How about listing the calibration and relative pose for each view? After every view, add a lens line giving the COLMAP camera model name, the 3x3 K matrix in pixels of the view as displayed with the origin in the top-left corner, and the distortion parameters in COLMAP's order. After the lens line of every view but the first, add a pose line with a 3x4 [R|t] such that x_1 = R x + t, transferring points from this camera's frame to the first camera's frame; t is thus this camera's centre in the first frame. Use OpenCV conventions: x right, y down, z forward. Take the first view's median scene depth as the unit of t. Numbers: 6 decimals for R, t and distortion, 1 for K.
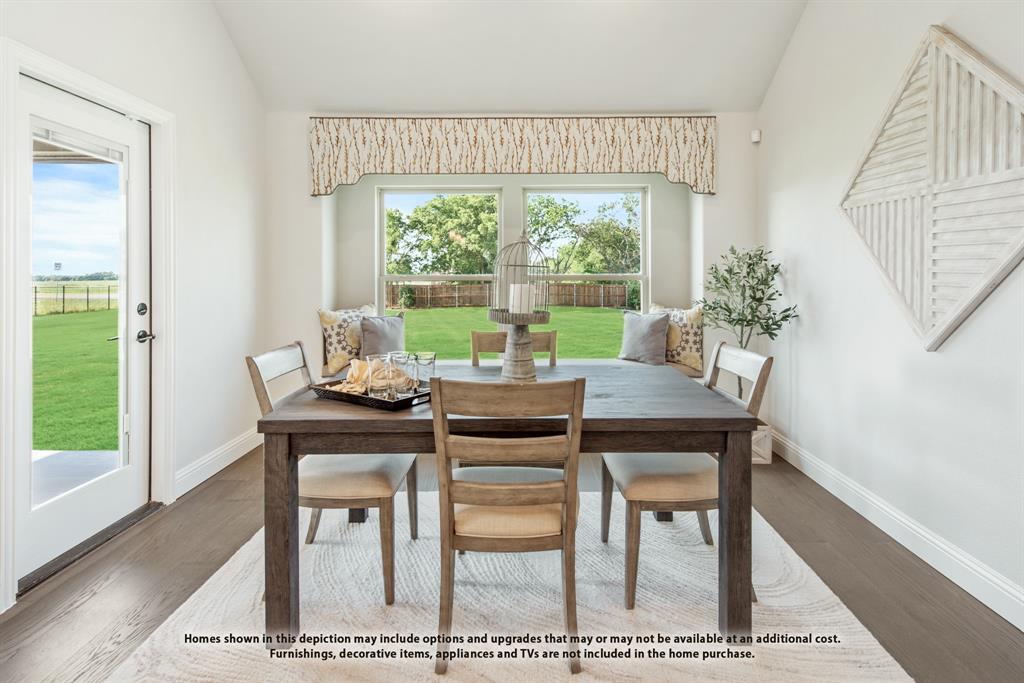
lens RADIAL K [[529.5, 0, 522.2], [0, 529.5, 276.8], [0, 0, 1]] dist [0.013883, -0.002460]
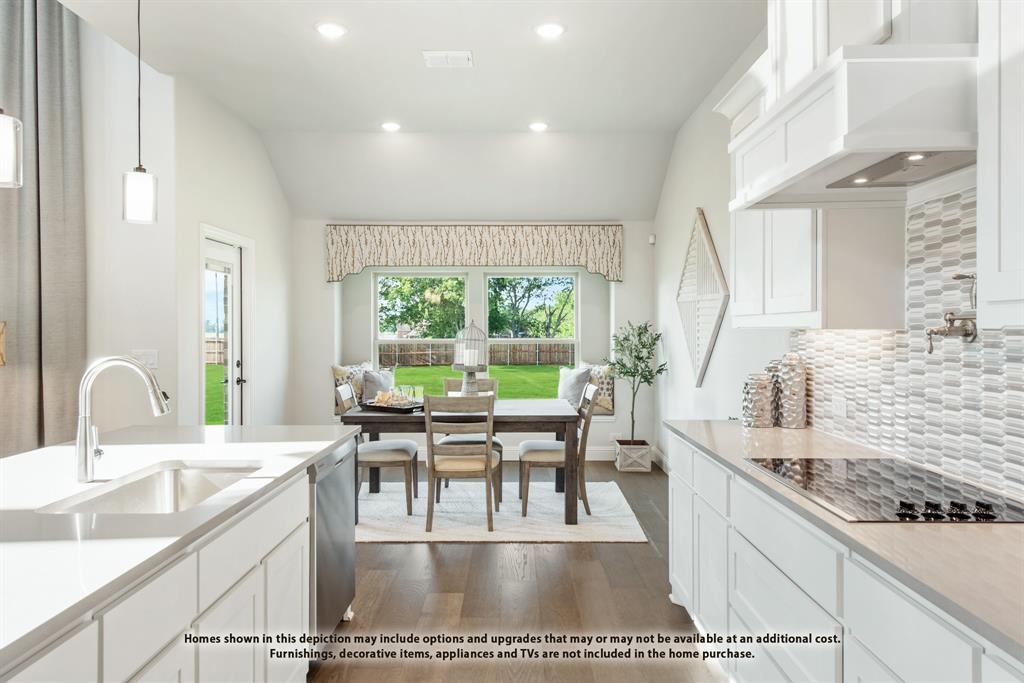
lens RADIAL K [[672.6, 0, 510.1], [0, 672.6, 337.5], [0, 0, 1]] dist [0.083481, 0.002484]
pose [[0.999989, 0.001478, -0.004381, 0.081631], [-0.001417, 0.999902, 0.013897, -0.034752], [0.004401, -0.013891, 0.999894, -0.745433]]
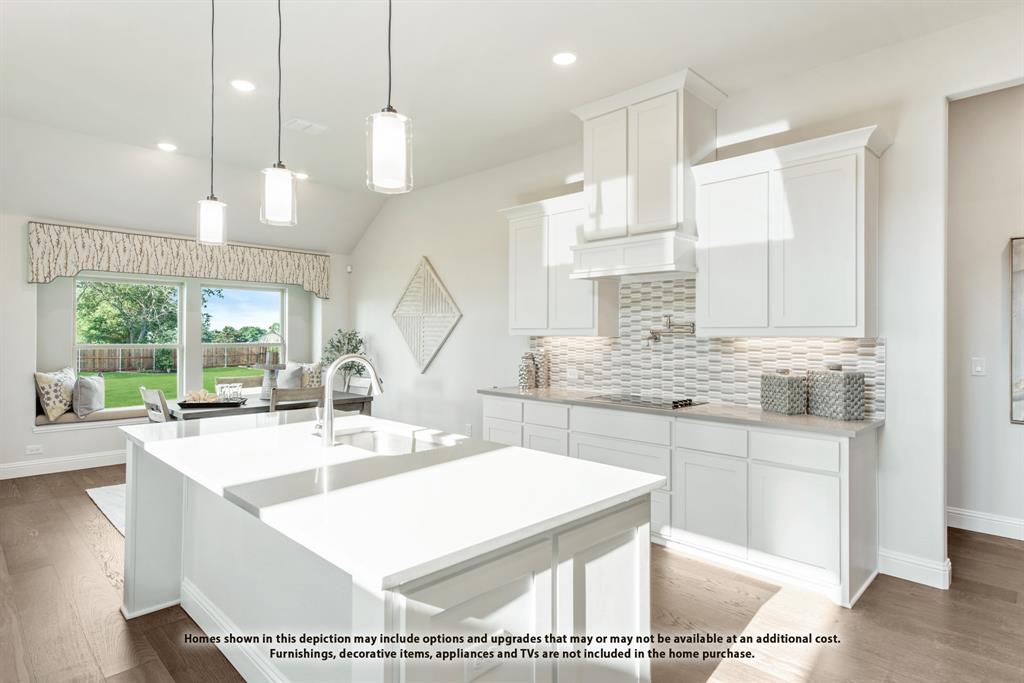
lens RADIAL K [[552.5, 0, 512.3], [0, 552.5, 337.2], [0, 0, 1]] dist [0.004153, 0.001846]
pose [[0.696905, 0.002770, 0.717158, -0.546712], [-0.006141, 0.999979, 0.002106, -0.033480], [-0.717137, -0.005871, 0.696907, -0.754999]]
